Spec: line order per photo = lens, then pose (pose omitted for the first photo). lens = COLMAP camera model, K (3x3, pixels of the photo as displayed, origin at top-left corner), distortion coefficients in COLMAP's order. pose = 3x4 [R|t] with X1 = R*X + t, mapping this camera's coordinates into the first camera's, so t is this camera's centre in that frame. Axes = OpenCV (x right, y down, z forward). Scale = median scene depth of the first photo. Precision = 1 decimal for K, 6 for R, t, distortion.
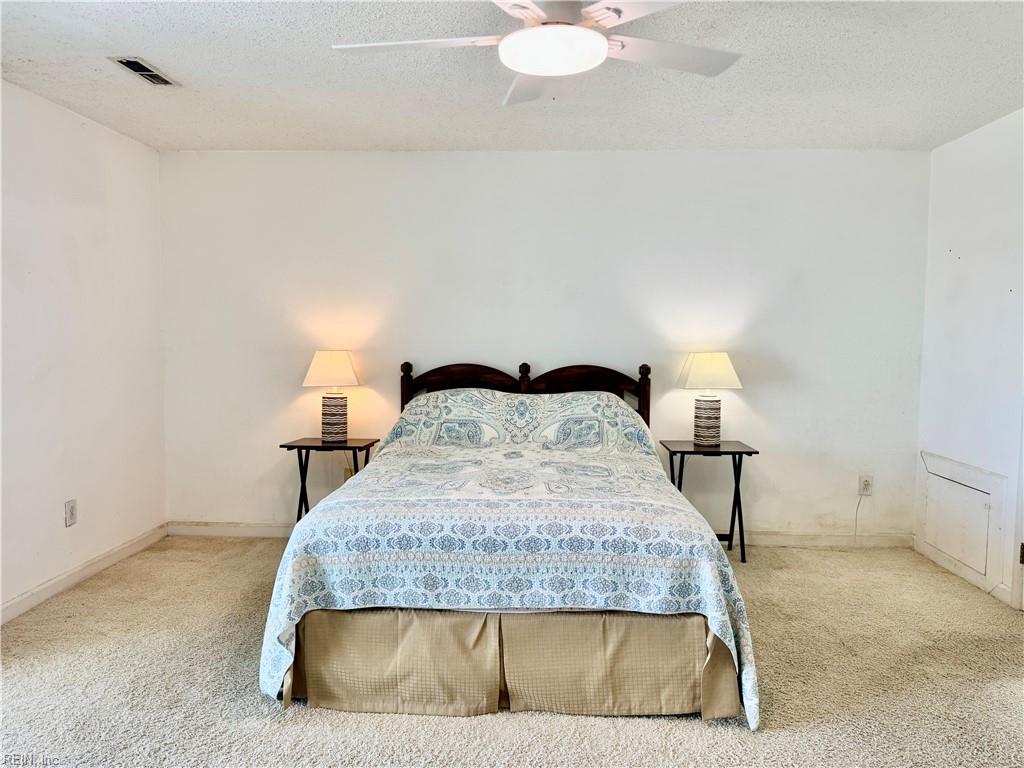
lens RADIAL K [[713.5, 0, 512.0], [0, 713.5, 384.0], [0, 0, 1]] dist [0.204764, -0.414836]
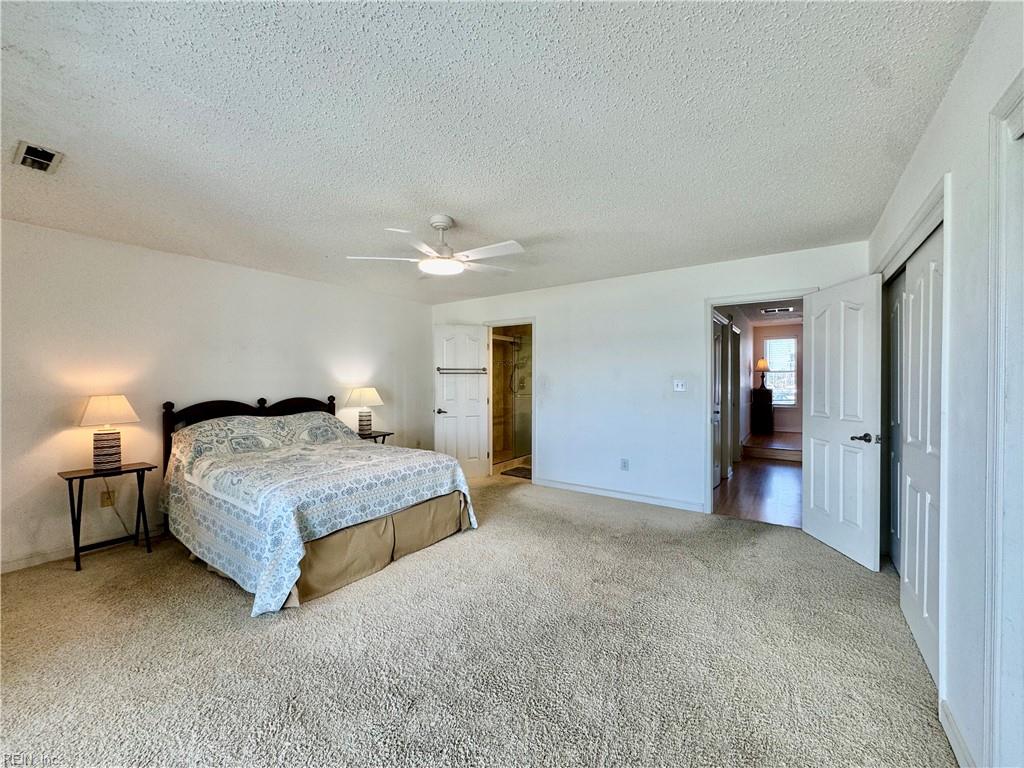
lens RADIAL K [[408.8, 0, 512.0], [0, 408.8, 384.0], [0, 0, 1]] dist [-0.001010, -0.000274]
pose [[0.541462, -0.020444, 0.840477, -0.794563], [0.069096, 0.997404, -0.020253, -0.005854], [-0.837881, 0.069040, 0.541469, 0.058353]]
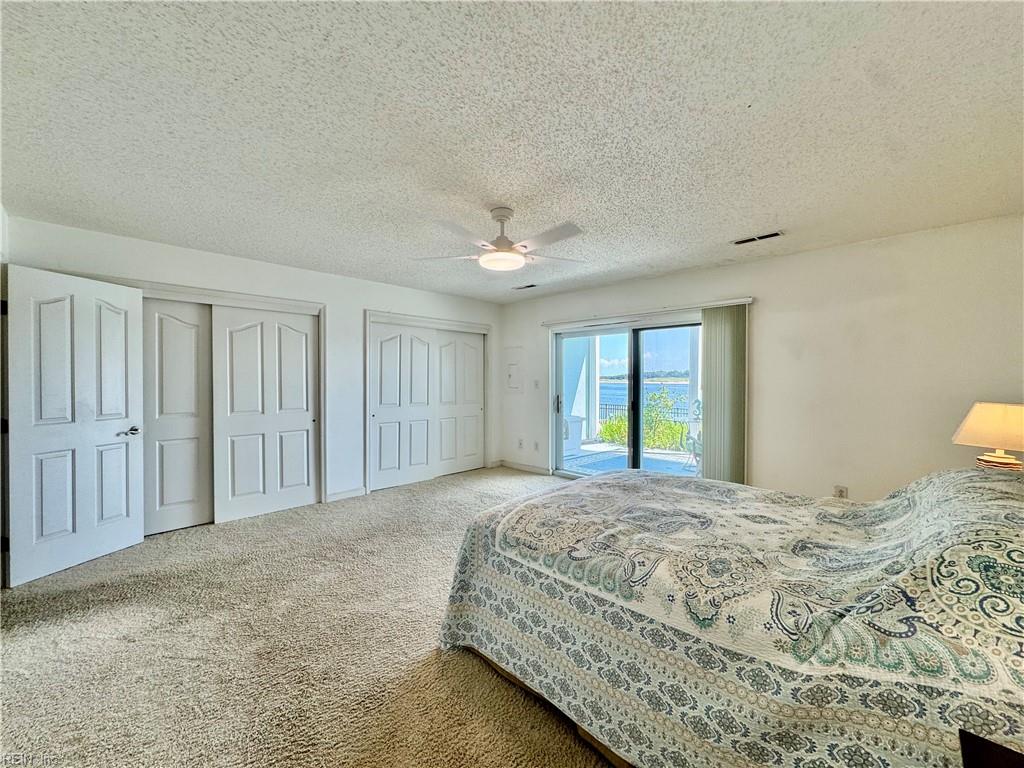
lens RADIAL K [[408.8, 0, 512.0], [0, 408.8, 384.0], [0, 0, 1]] dist [-0.001010, -0.000274]
pose [[-0.676395, -0.000043, -0.736540, 0.813415], [-0.064198, 0.996198, 0.058898, -0.105447], [0.733736, 0.087122, -0.673825, 1.569818]]
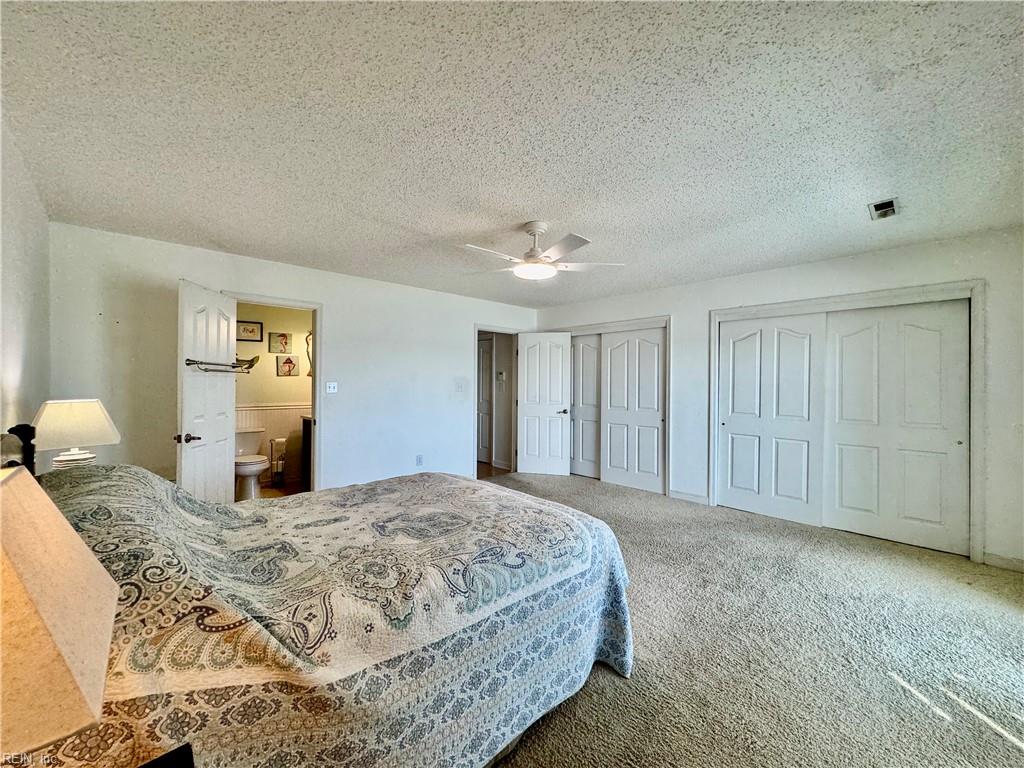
lens RADIAL K [[408.8, 0, 512.0], [0, 408.8, 384.0], [0, 0, 1]] dist [-0.001010, -0.000274]
pose [[-0.713796, -0.016248, 0.700166, -0.708926], [0.041921, 0.996947, 0.065872, -0.126434], [-0.699098, 0.076371, -0.710935, 1.679748]]
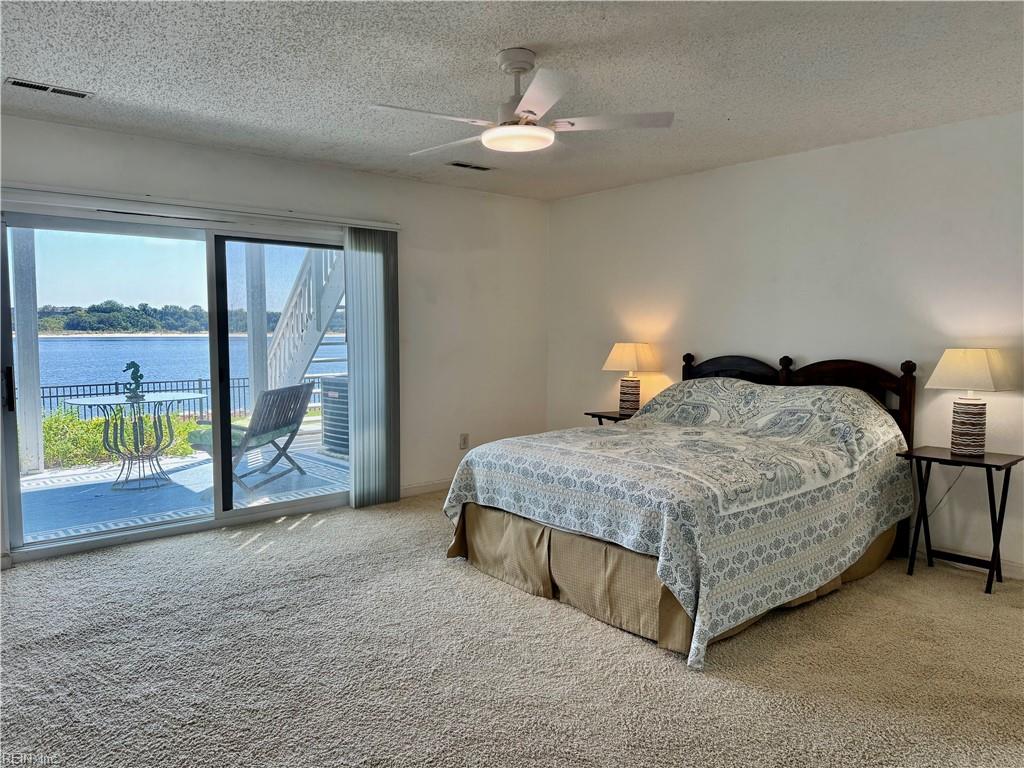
lens RADIAL K [[713.5, 0, 512.0], [0, 713.5, 384.0], [0, 0, 1]] dist [0.204764, -0.414836]
pose [[0.675443, 0.051566, -0.735607, 0.932463], [-0.050167, 0.998454, 0.023928, 0.009772], [0.735704, 0.020741, 0.676985, -0.001158]]
